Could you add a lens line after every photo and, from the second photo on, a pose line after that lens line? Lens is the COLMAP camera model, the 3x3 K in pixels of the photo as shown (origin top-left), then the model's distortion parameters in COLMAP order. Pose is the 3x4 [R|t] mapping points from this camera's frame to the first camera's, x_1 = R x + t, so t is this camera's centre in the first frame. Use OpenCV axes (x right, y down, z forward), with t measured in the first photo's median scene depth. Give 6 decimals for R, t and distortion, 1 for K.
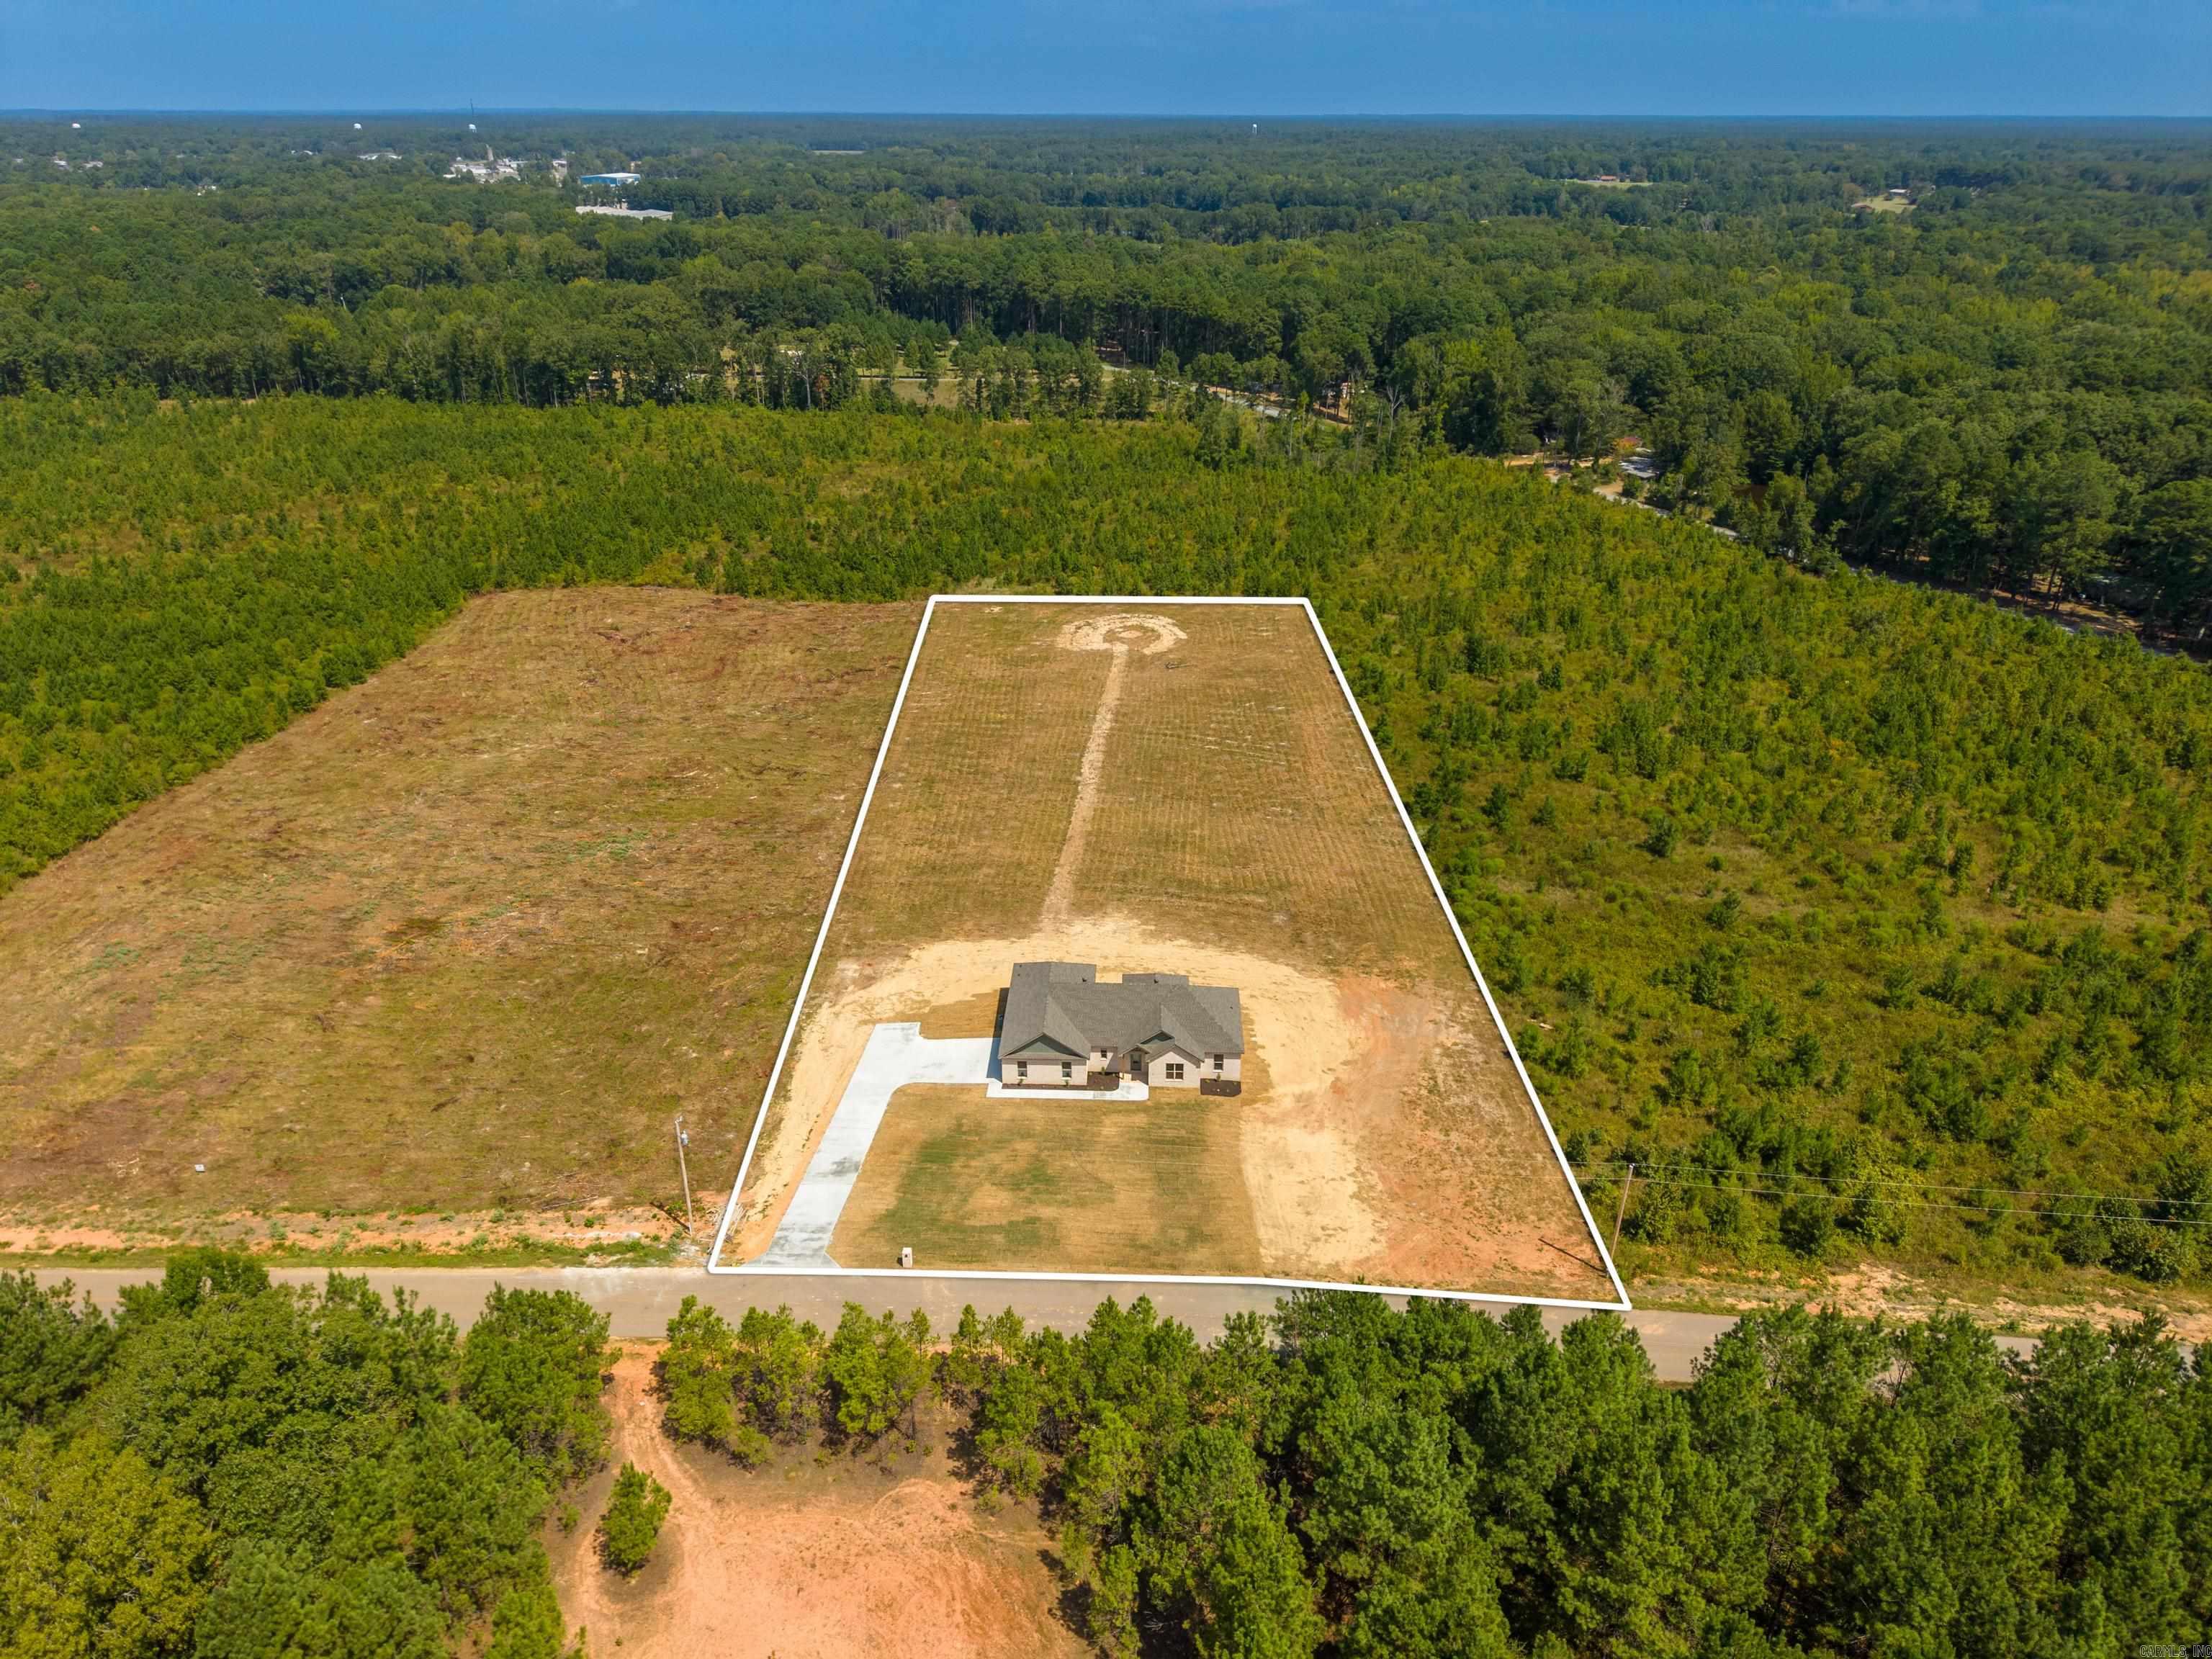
lens RADIAL K [[1516.5, 0, 1116.9], [0, 1516.5, 839.6], [0, 0, 1]] dist [0.030509, -0.030695]
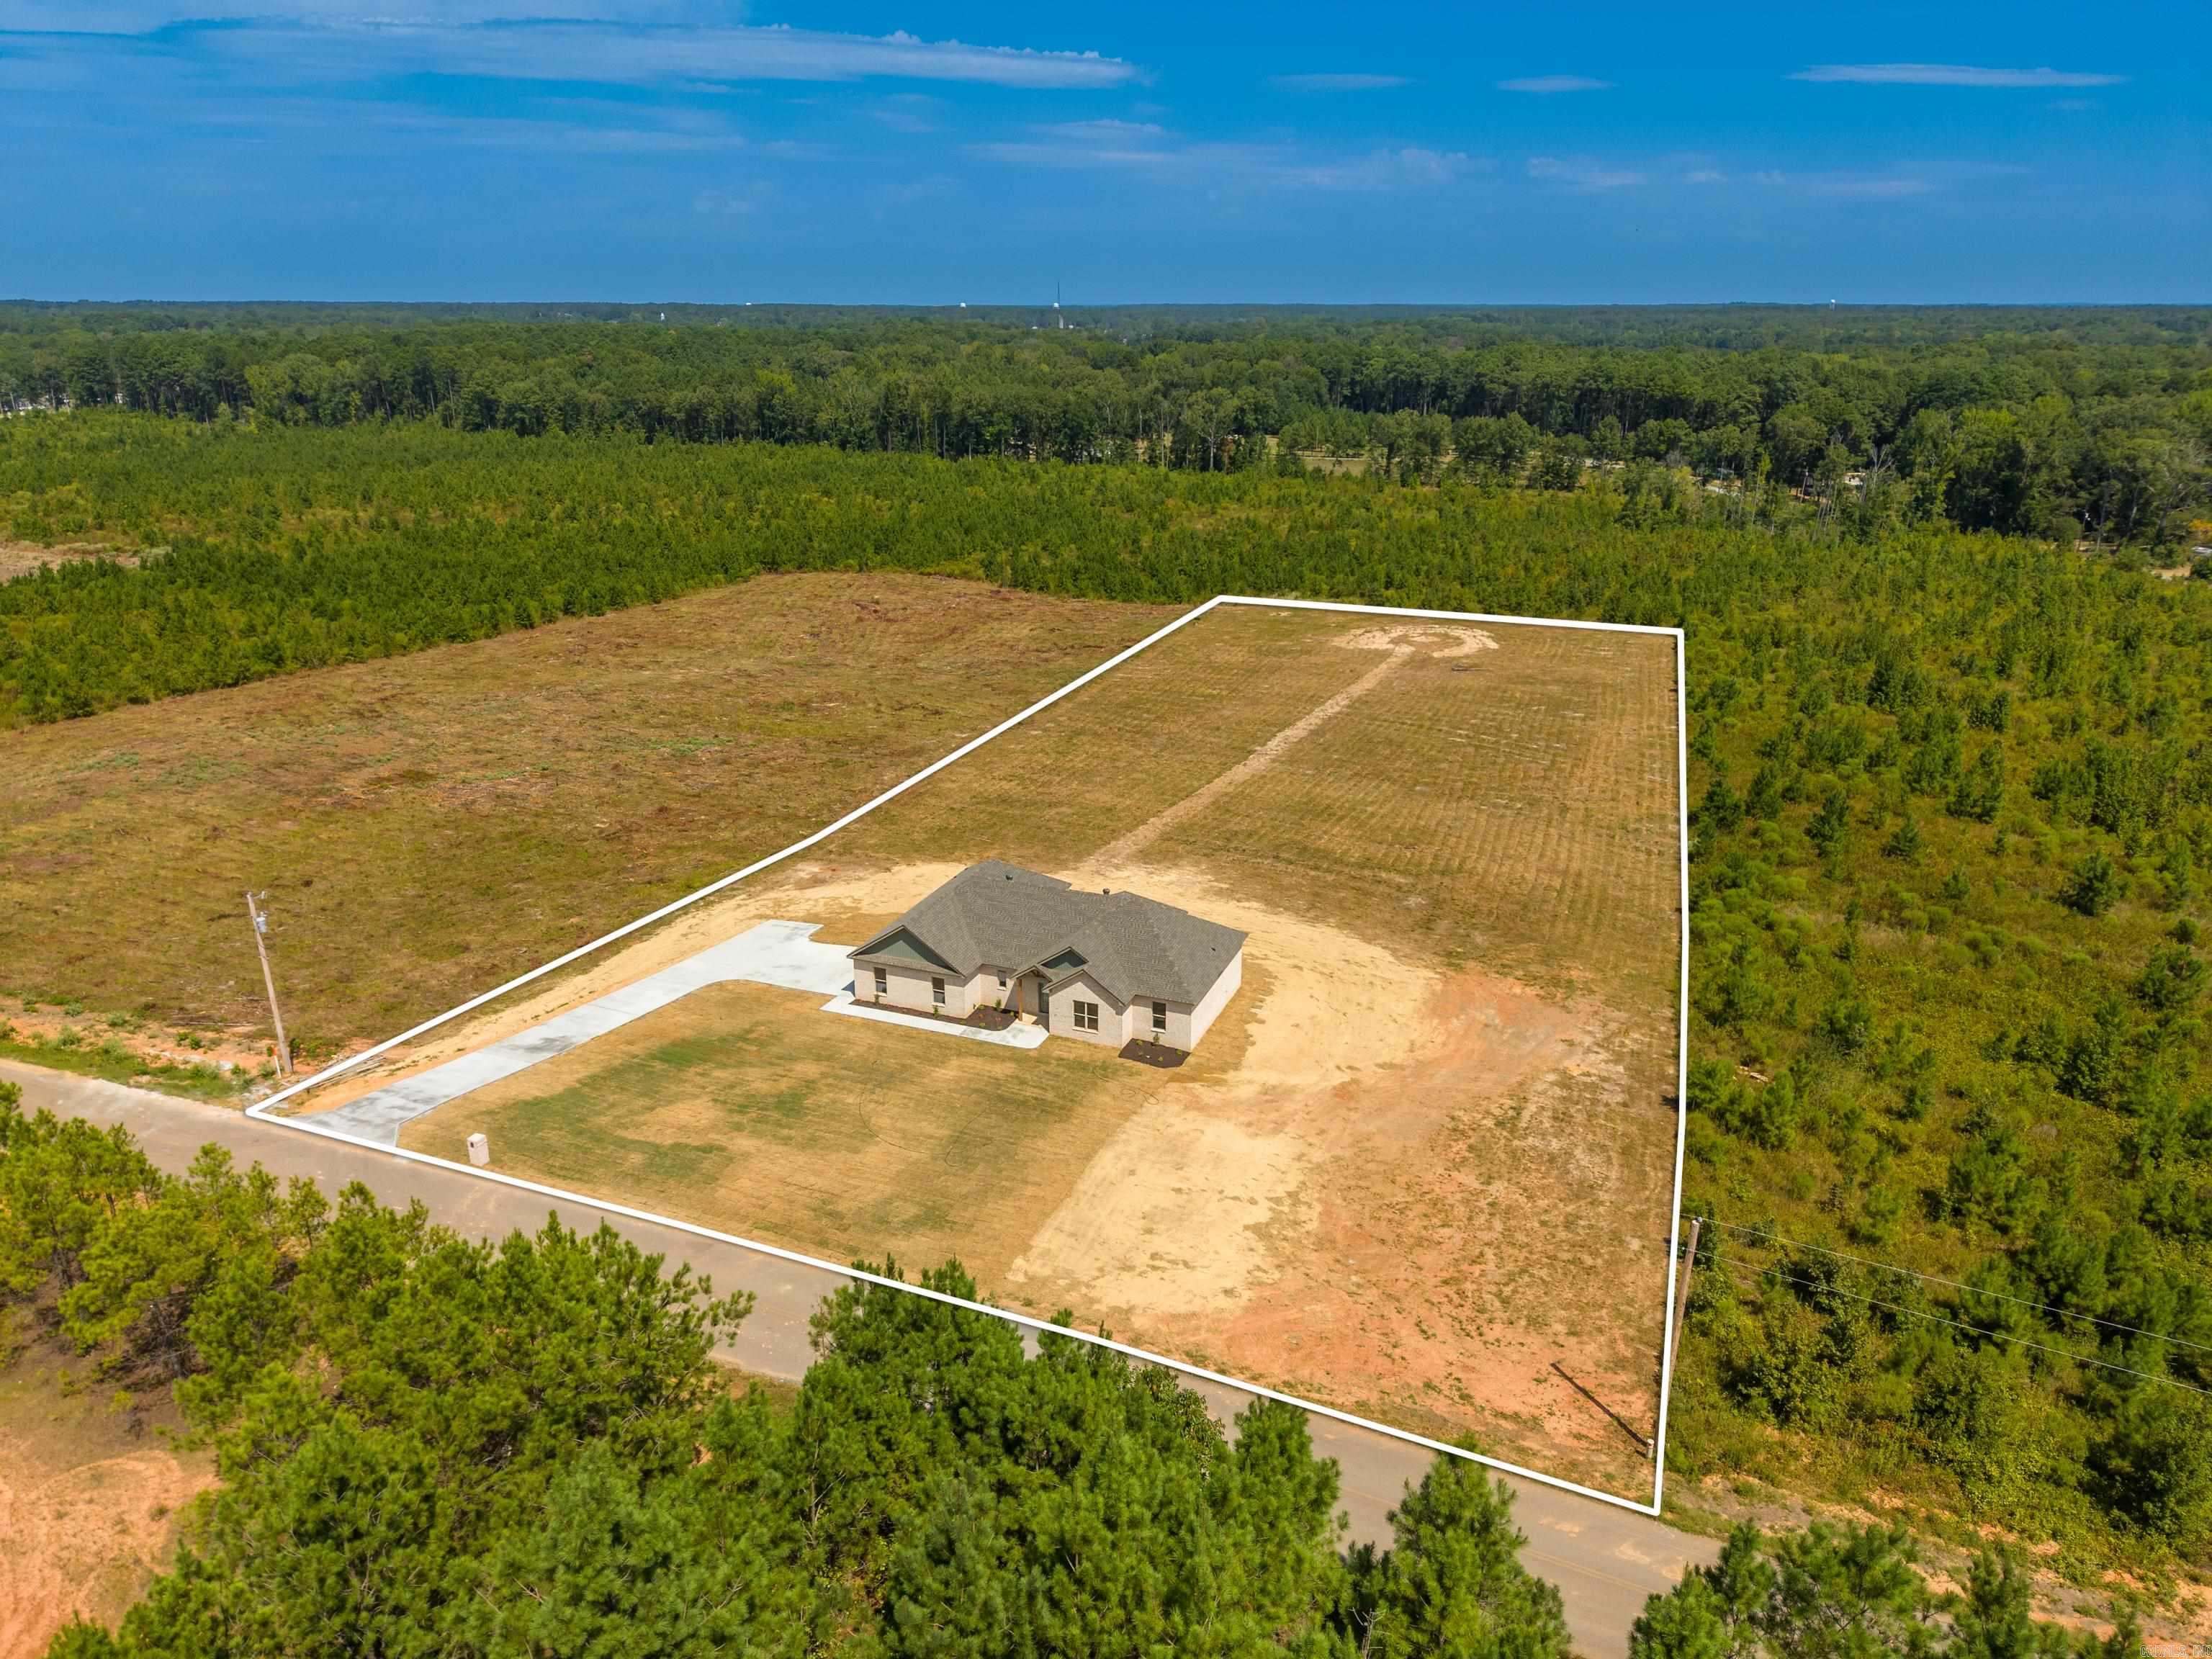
lens RADIAL K [[1516.5, 0, 1083.0], [0, 1516.5, 814.8], [0, 0, 1]] dist [0.030509, -0.030695]
pose [[0.936296, 0.105533, -0.334982, 0.200148], [-0.145134, 0.984801, -0.095406, 0.105258], [0.319822, 0.137946, 0.937382, 0.301810]]
